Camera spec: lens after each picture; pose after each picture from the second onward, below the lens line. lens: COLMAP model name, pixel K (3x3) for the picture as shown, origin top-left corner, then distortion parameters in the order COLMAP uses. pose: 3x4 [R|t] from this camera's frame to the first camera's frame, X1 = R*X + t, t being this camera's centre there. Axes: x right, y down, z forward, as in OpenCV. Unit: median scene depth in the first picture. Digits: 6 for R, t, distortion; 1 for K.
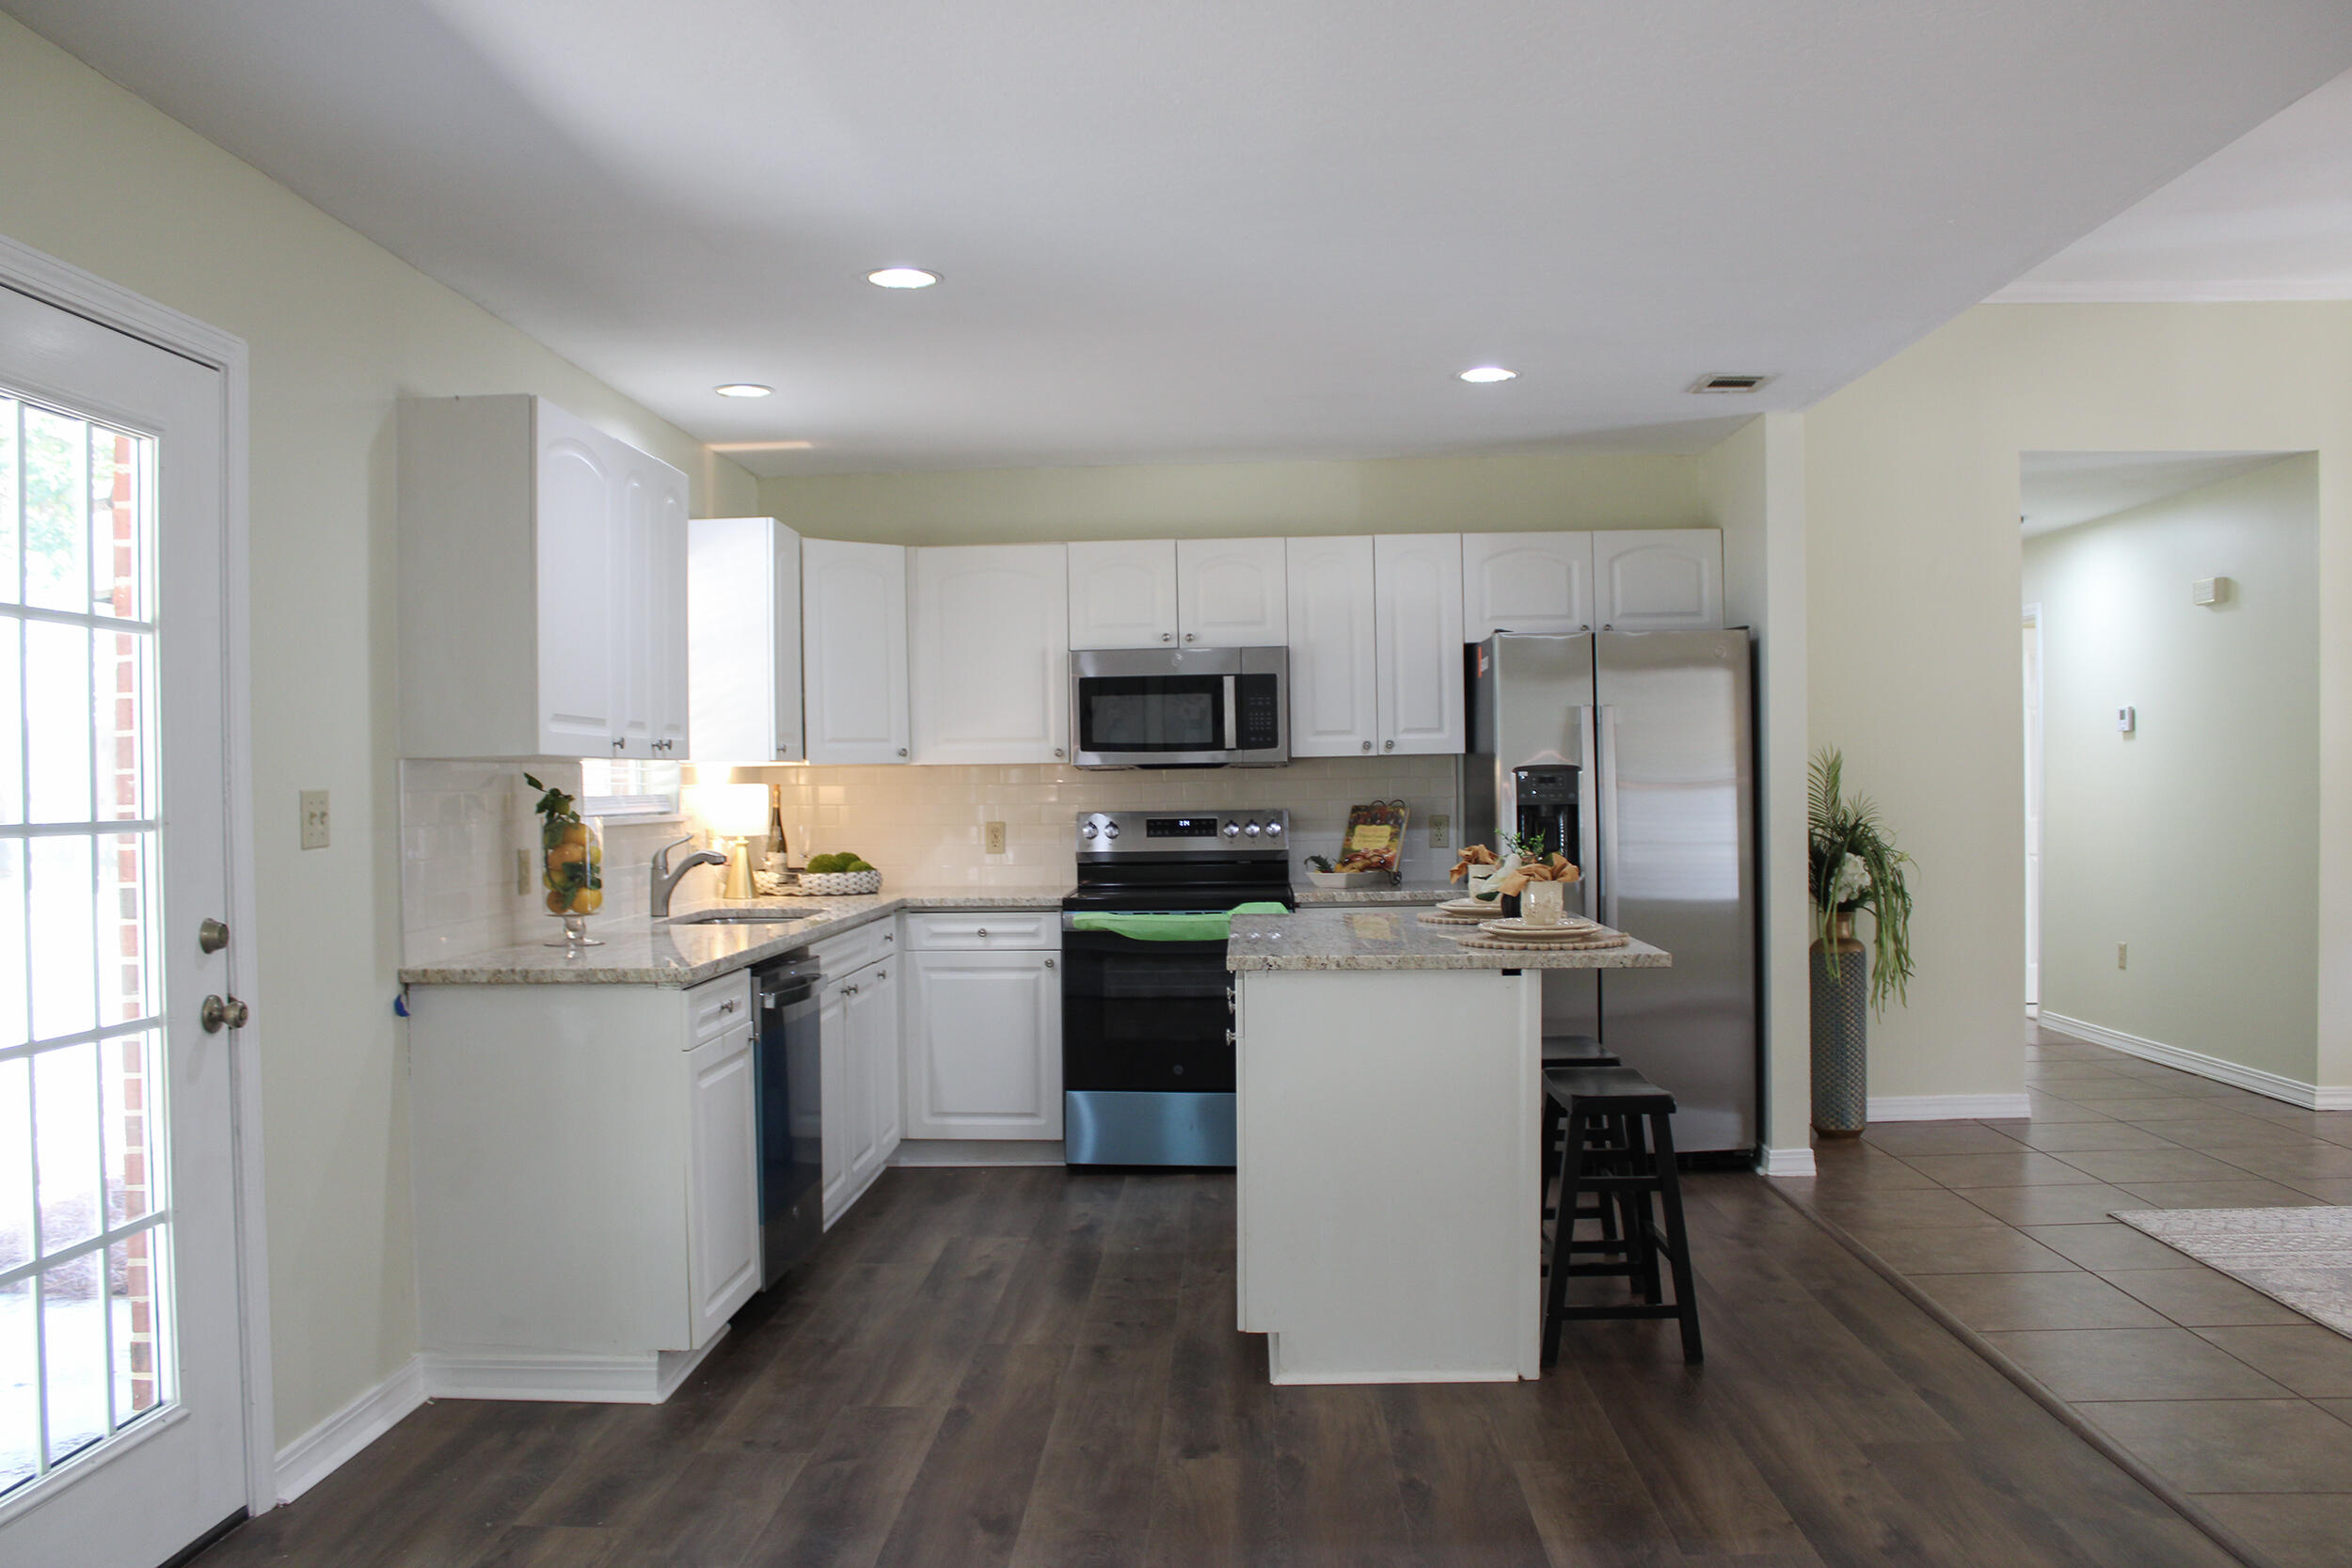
lens RADIAL K [[1961.6, 0, 1168.3], [0, 1961.6, 798.9], [0, 0, 1]] dist [-0.165644, 0.150382]
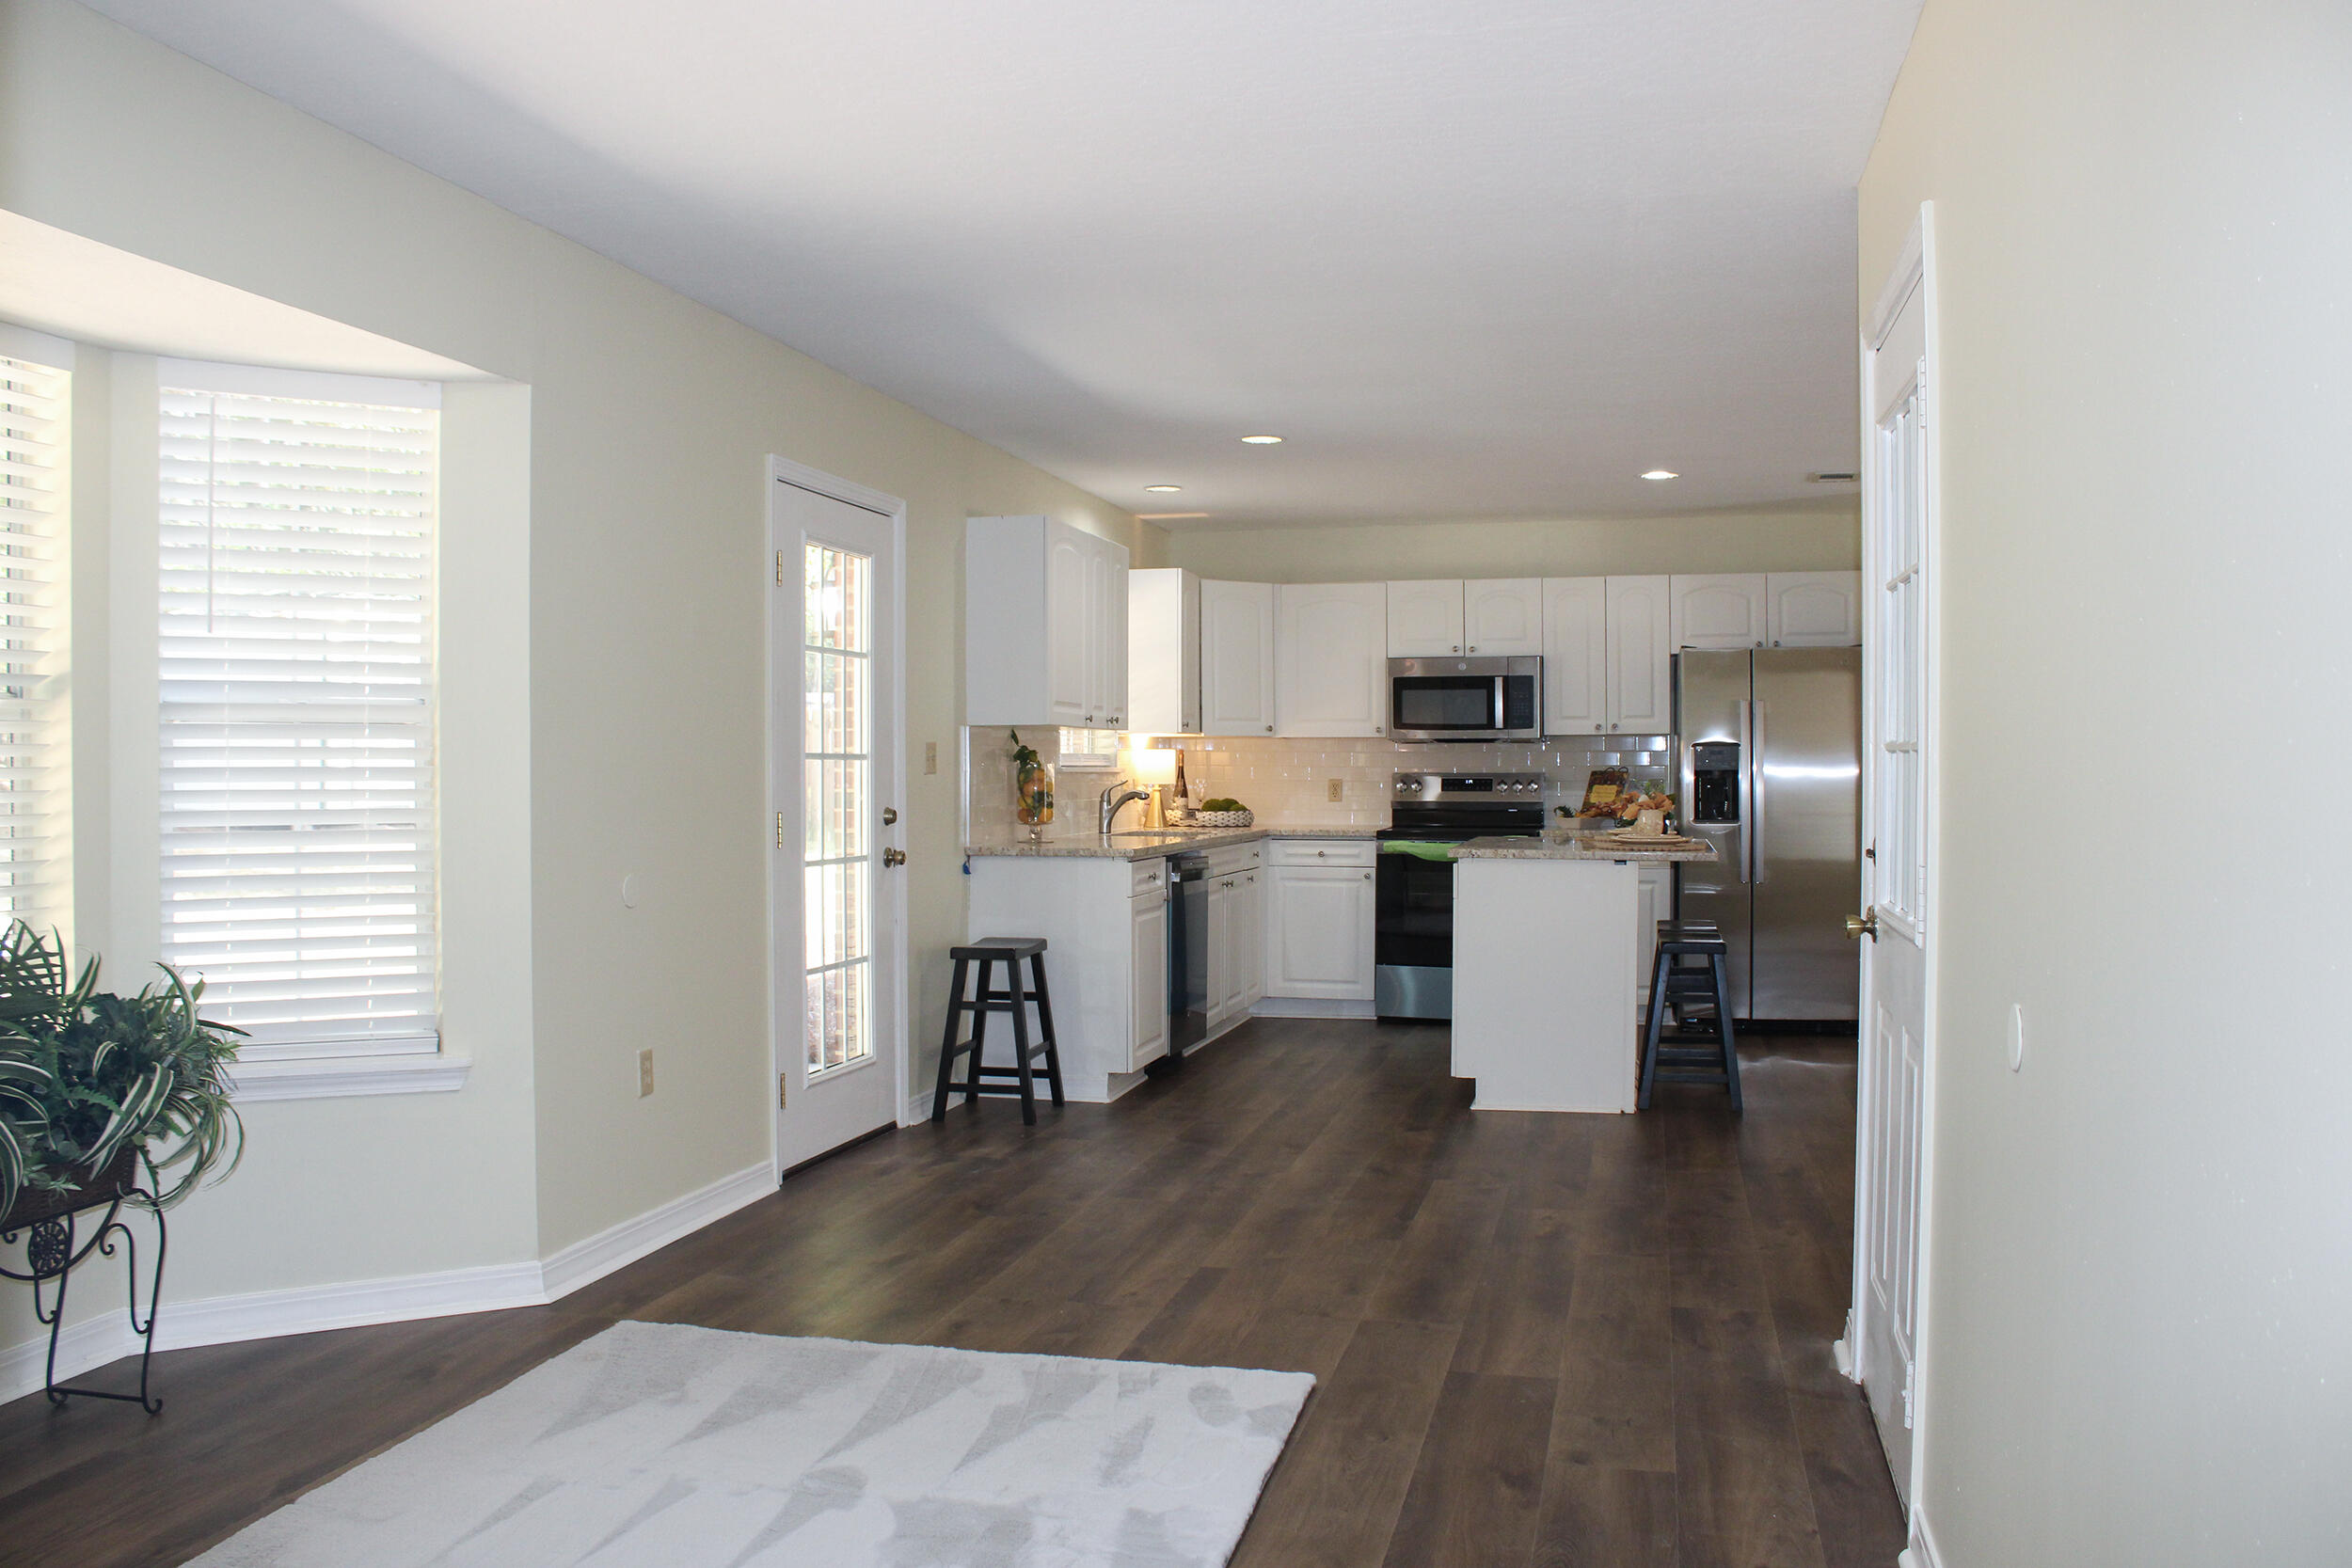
lens RADIAL K [[1961.6, 0, 1168.3], [0, 1961.6, 798.9], [0, 0, 1]] dist [-0.165644, 0.150382]
pose [[0.979859, 0.016591, -0.199003, 0.079921], [-0.015090, 0.999845, 0.009055, 0.016192], [0.199122, -0.005869, 0.979957, -0.429263]]
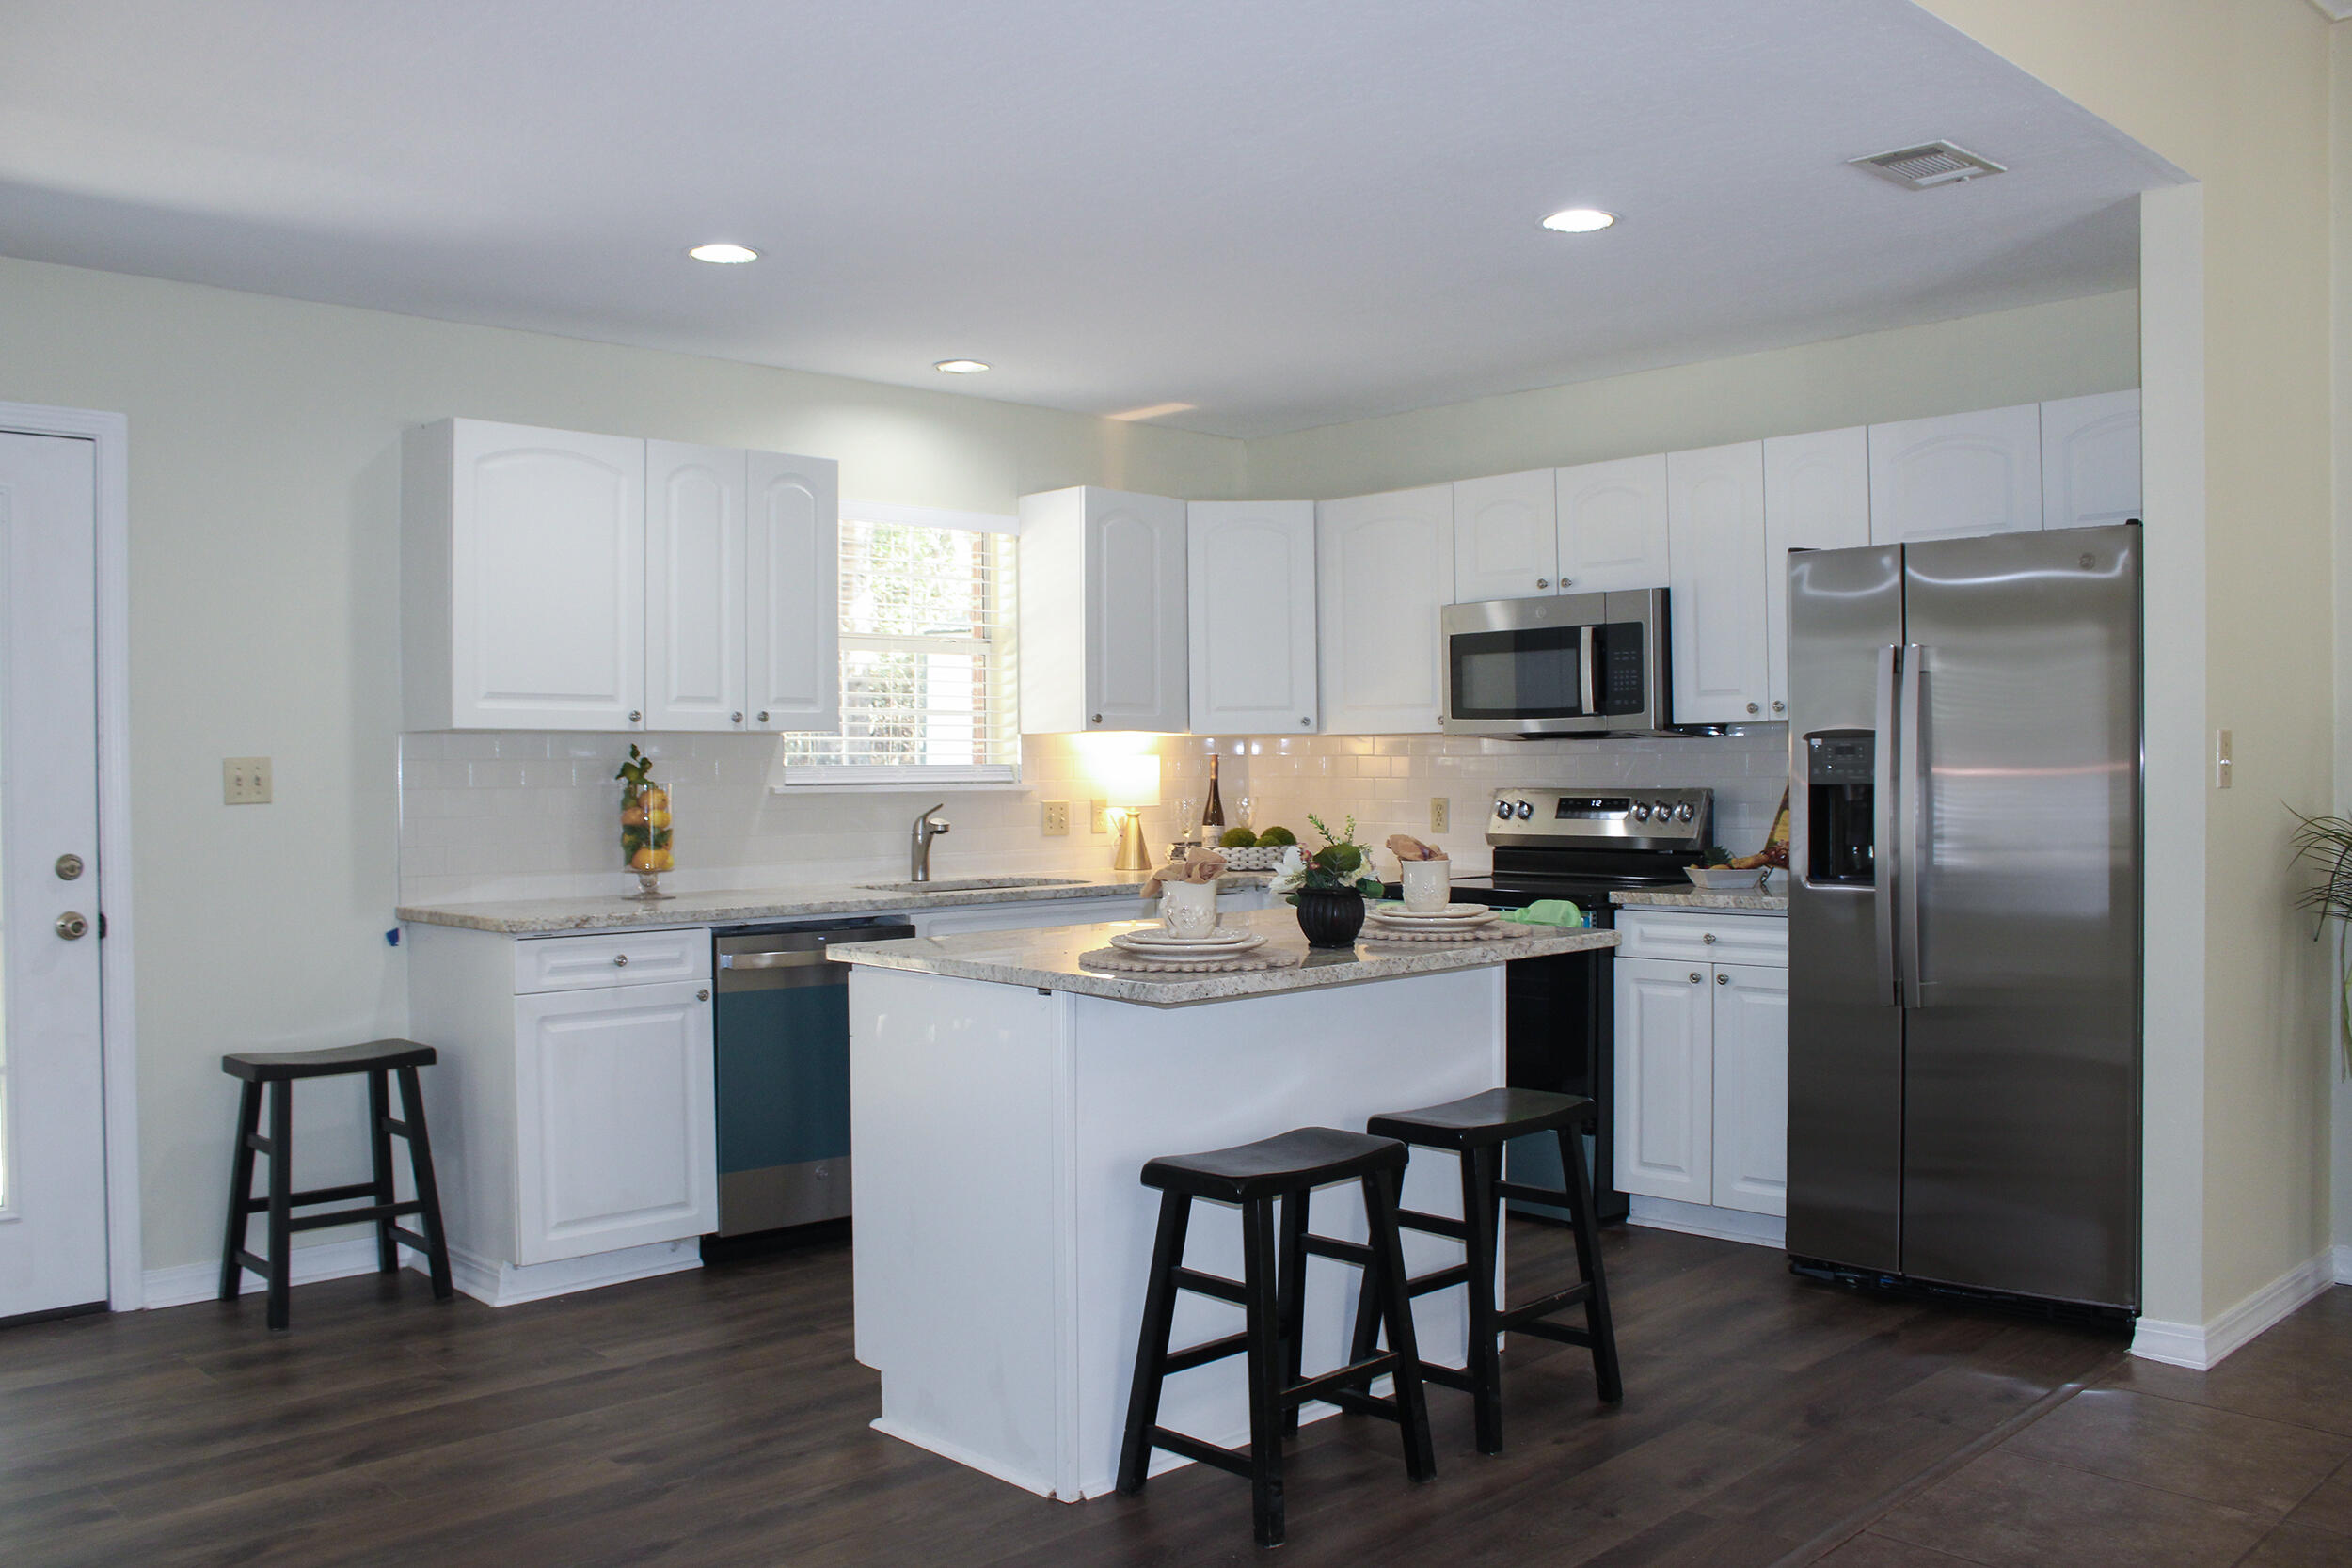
lens RADIAL K [[1961.6, 0, 1168.3], [0, 1961.6, 798.9], [0, 0, 1]] dist [-0.165644, 0.150382]
pose [[0.721379, 0.018395, -0.692296, 0.481171], [-0.008349, 0.999806, 0.017866, -0.002889], [0.692490, -0.007108, 0.721393, 0.285978]]
